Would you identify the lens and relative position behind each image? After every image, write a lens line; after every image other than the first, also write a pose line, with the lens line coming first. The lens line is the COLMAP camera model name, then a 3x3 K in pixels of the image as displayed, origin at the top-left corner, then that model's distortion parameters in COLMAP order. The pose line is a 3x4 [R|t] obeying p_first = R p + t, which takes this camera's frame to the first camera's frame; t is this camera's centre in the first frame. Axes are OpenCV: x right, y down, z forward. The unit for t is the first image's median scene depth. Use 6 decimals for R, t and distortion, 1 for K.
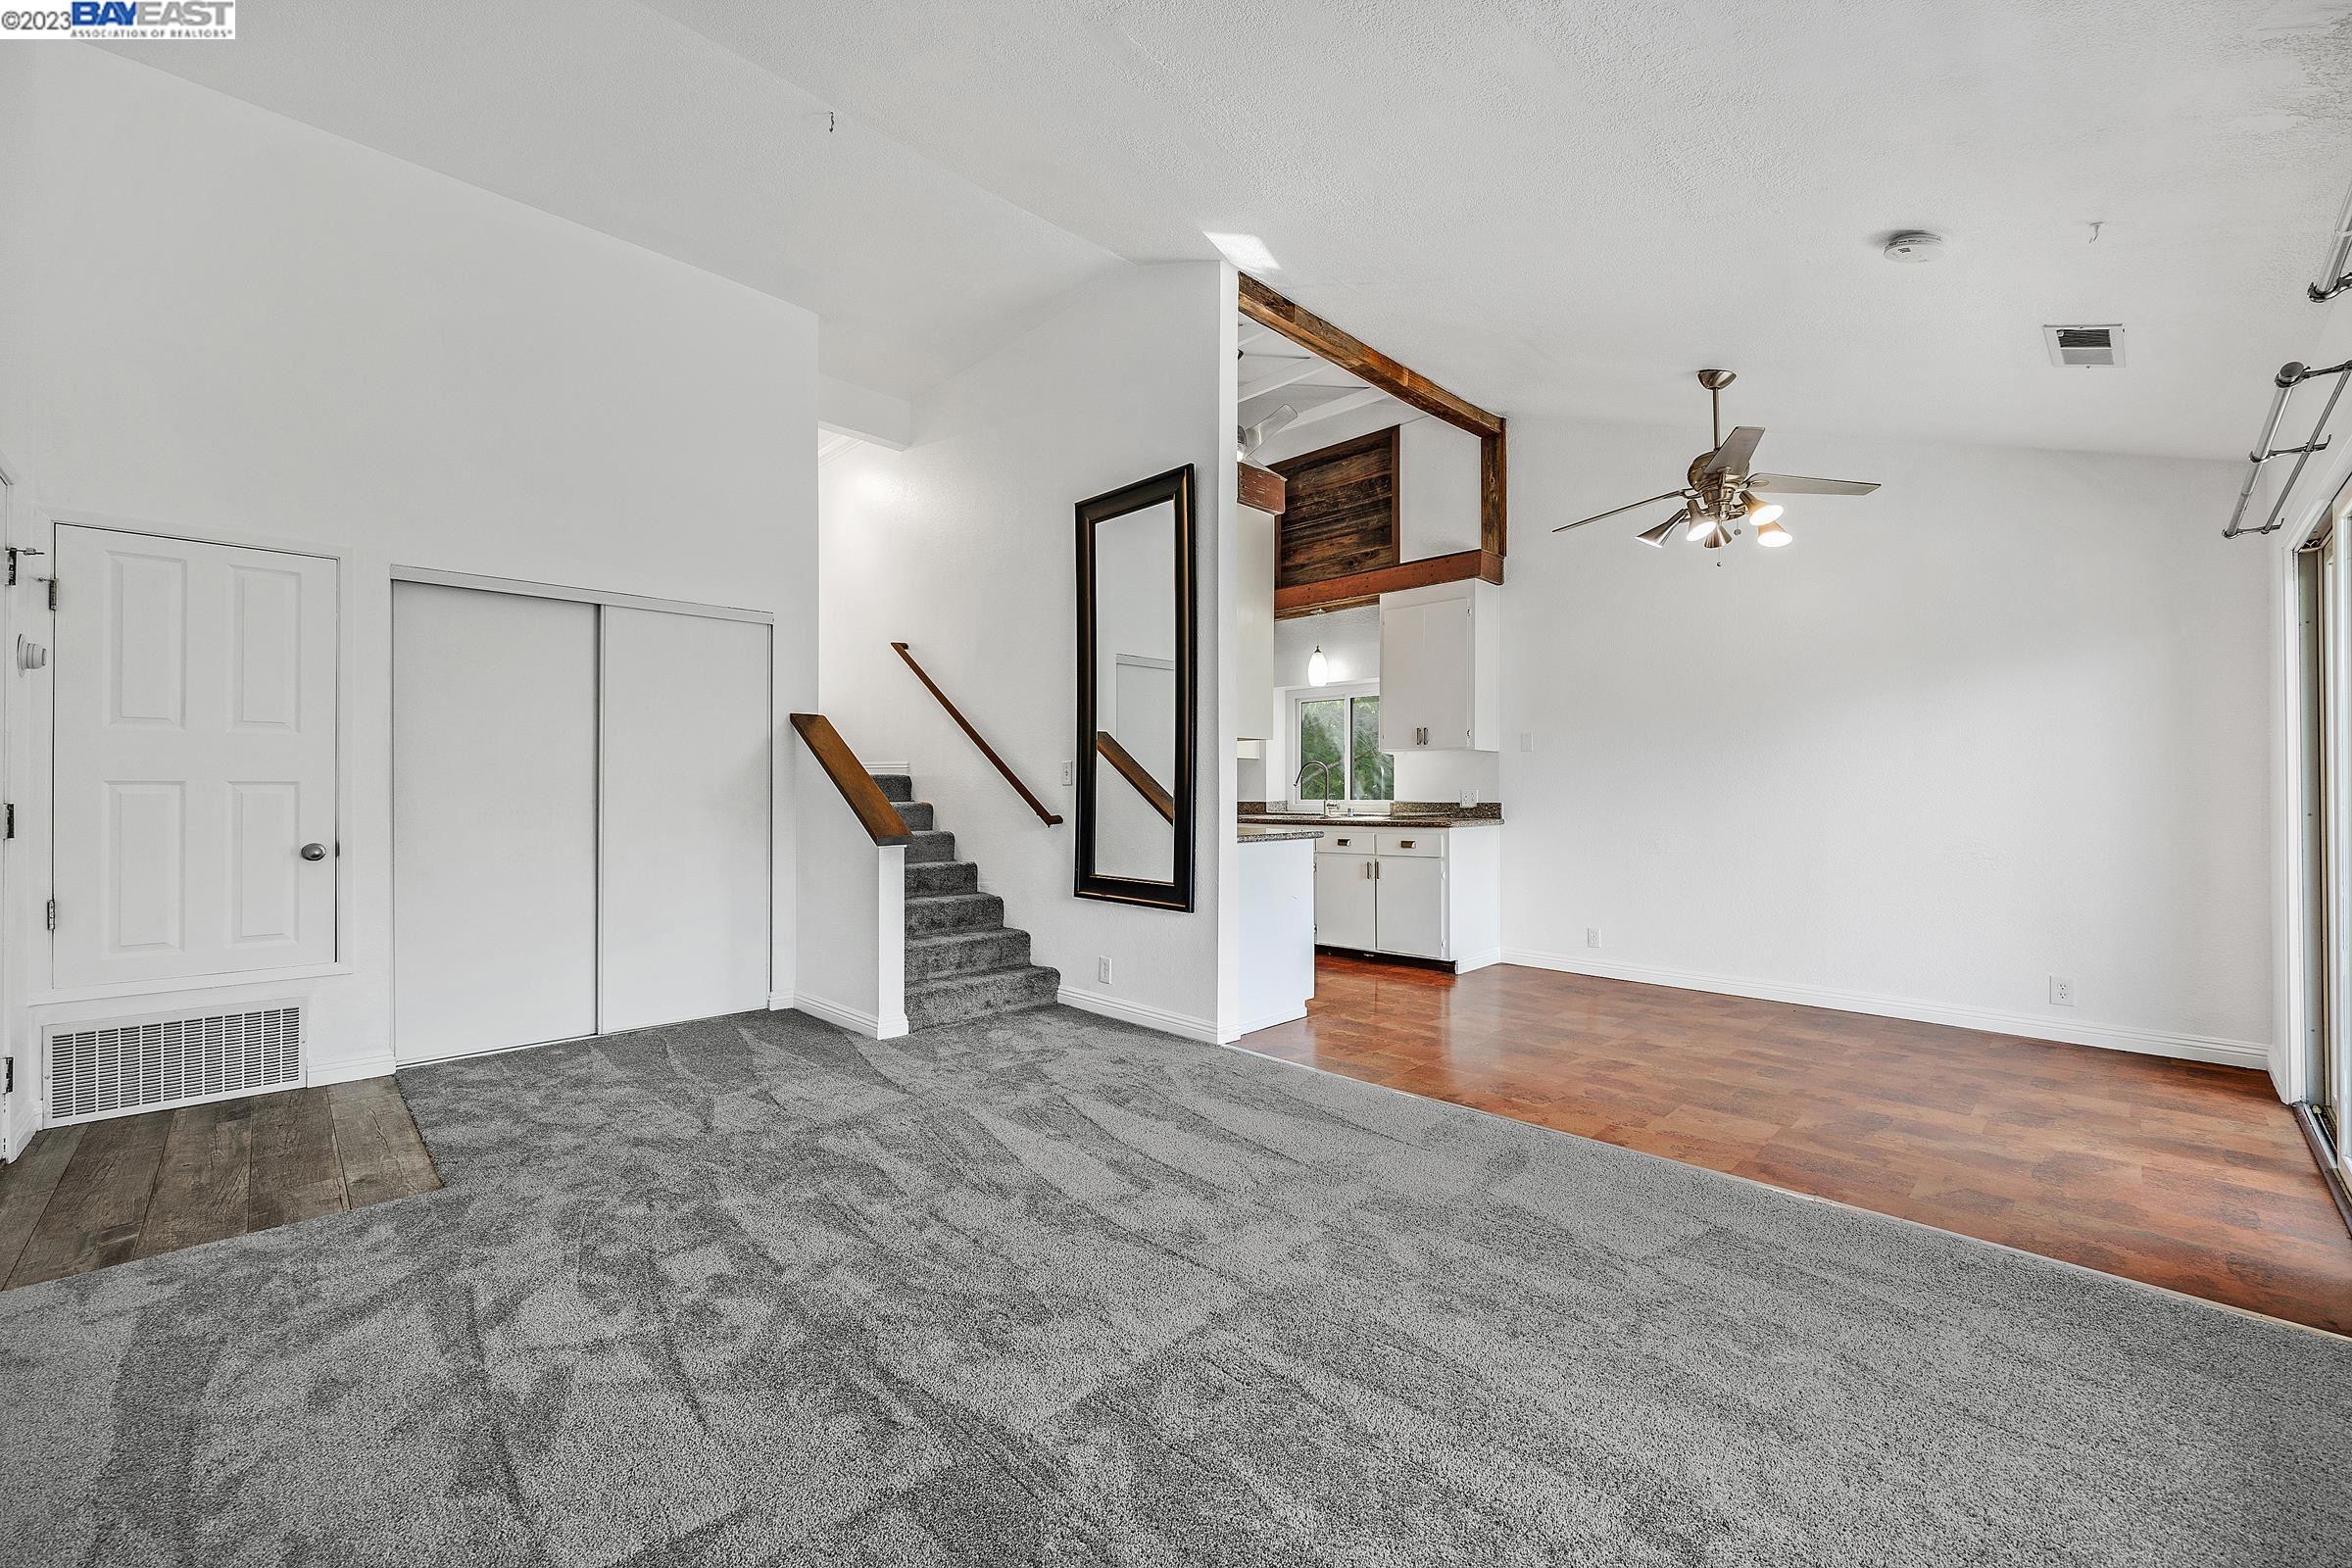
lens RADIAL K [[937.7, 0, 1176.8], [0, 937.7, 783.8], [0, 0, 1]] dist [0.000183, -0.000035]
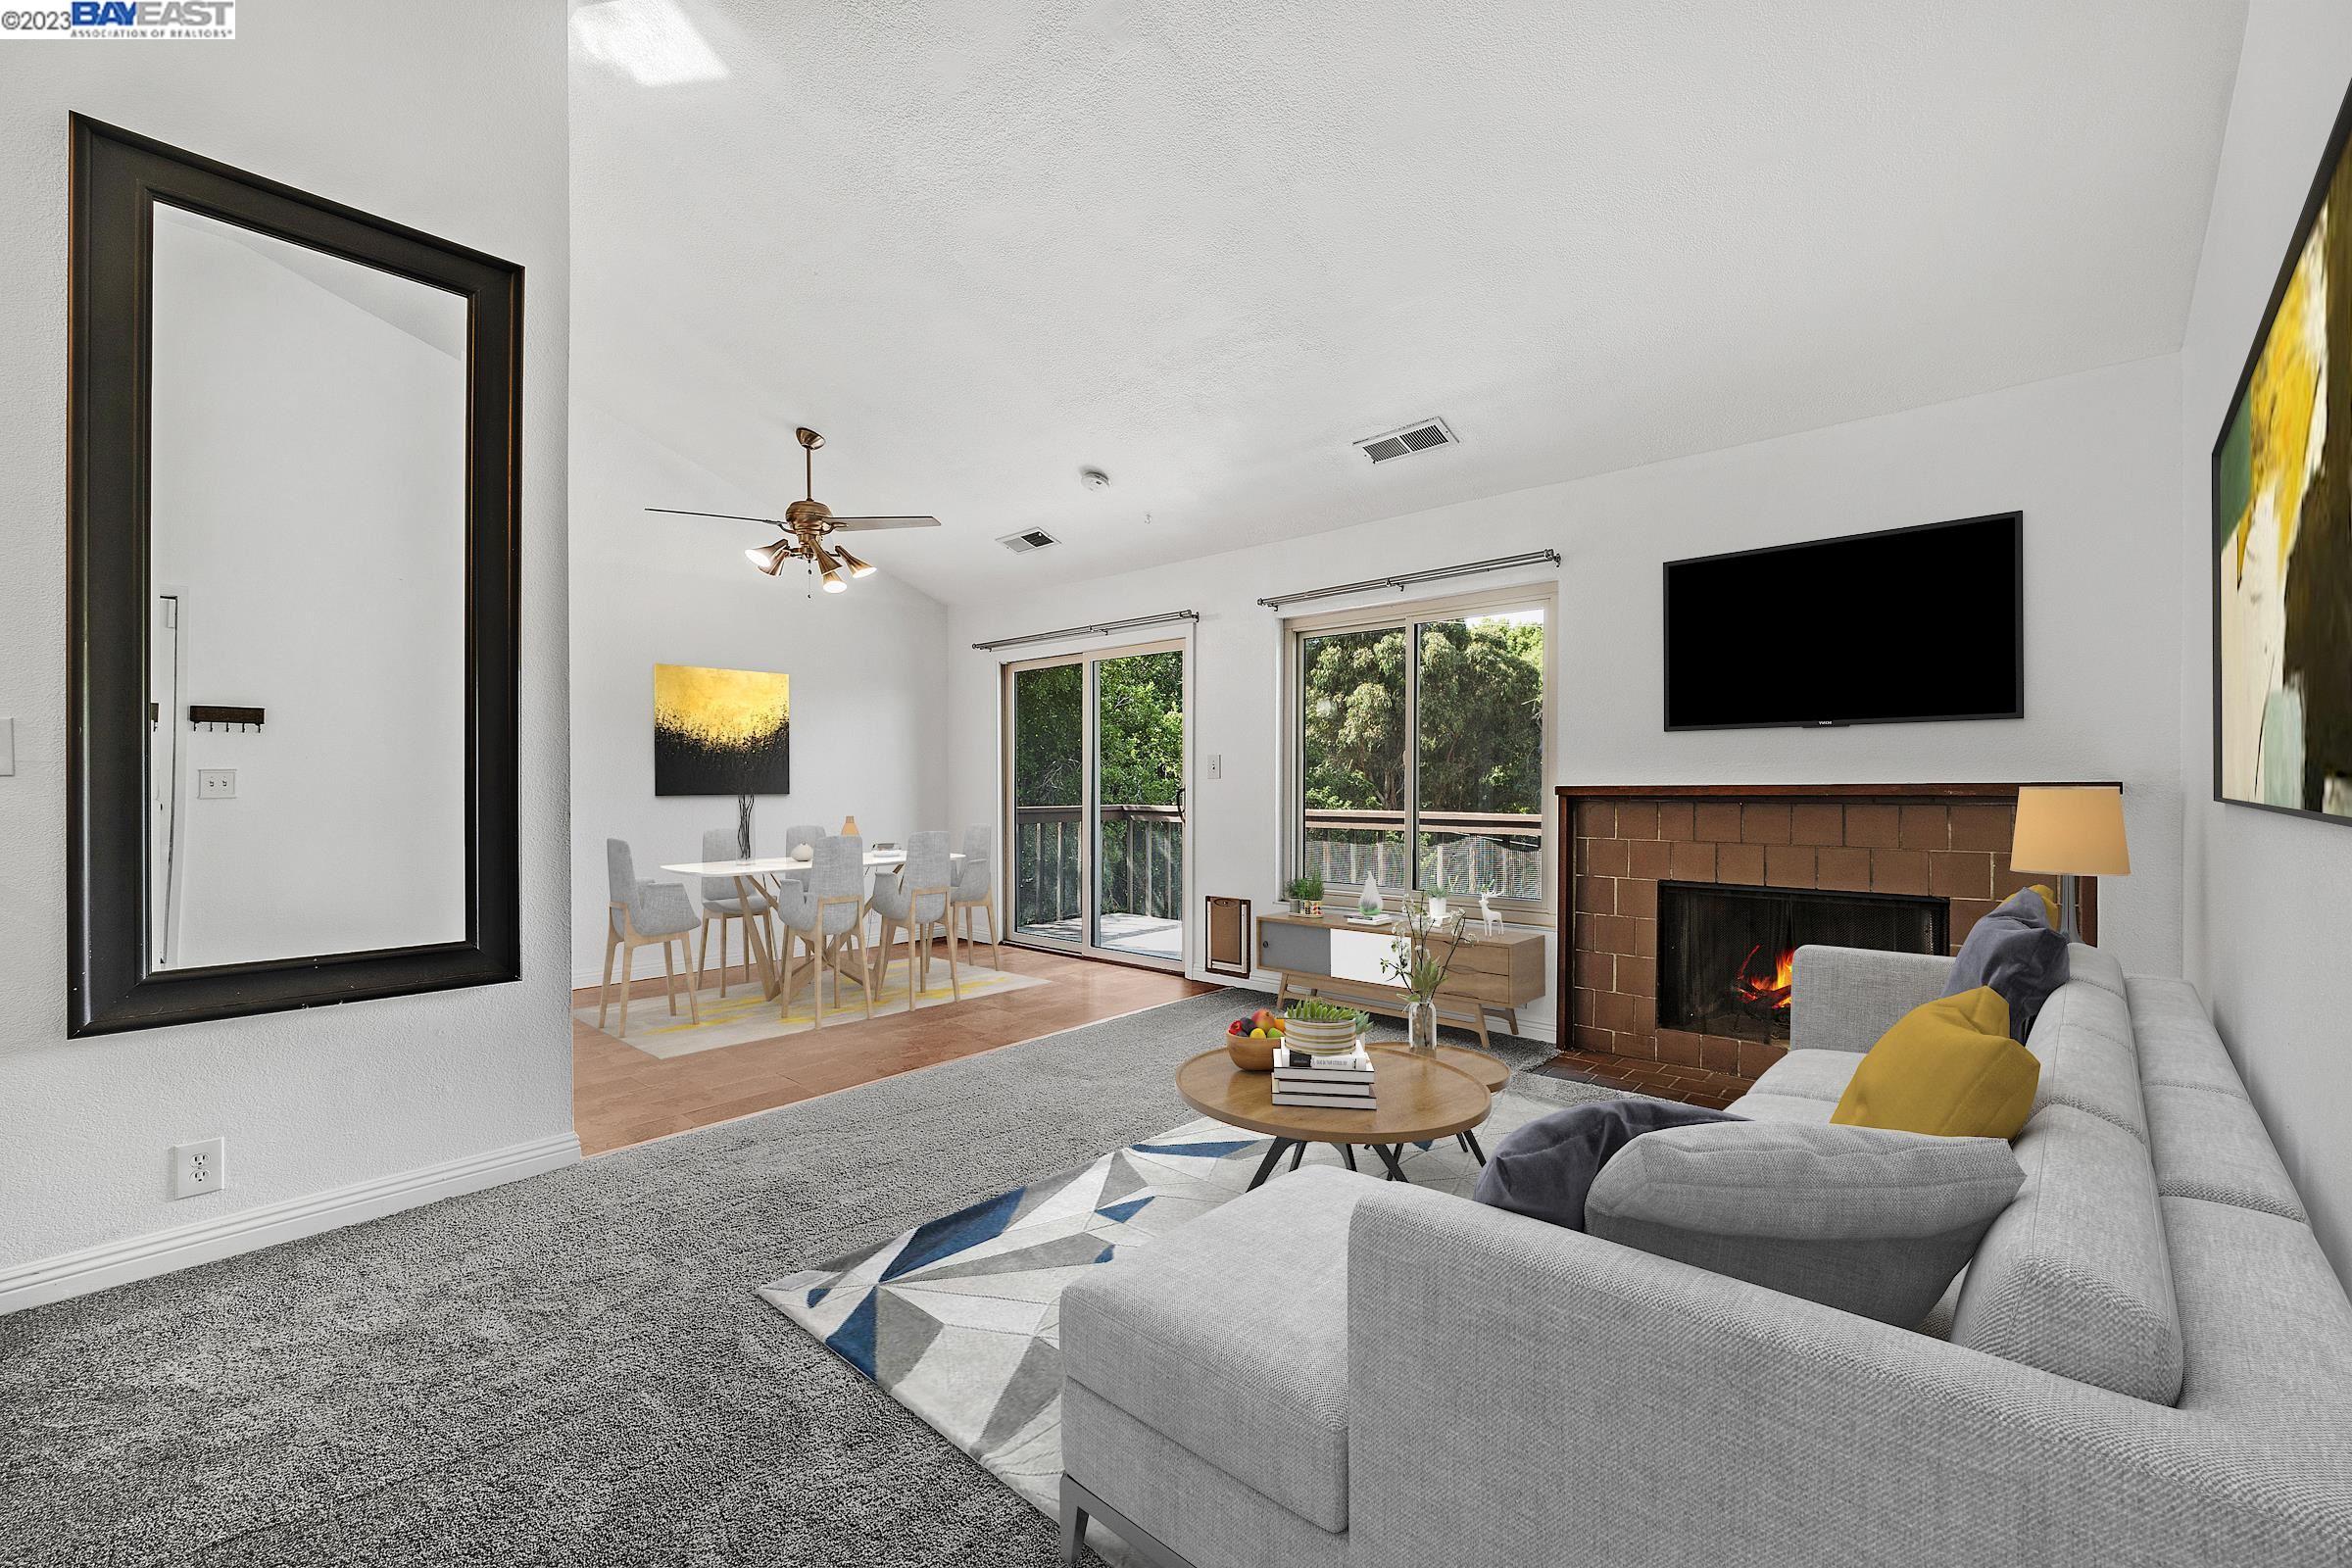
lens RADIAL K [[937.7, 0, 1172.1], [0, 937.7, 780.7], [0, 0, 1]] dist [0.000183, -0.000035]
pose [[-0.074627, 0.005024, 0.997199, -0.651986], [-0.006352, 0.999965, -0.005514, 0.004276], [-0.997191, -0.006745, -0.074592, 0.615576]]
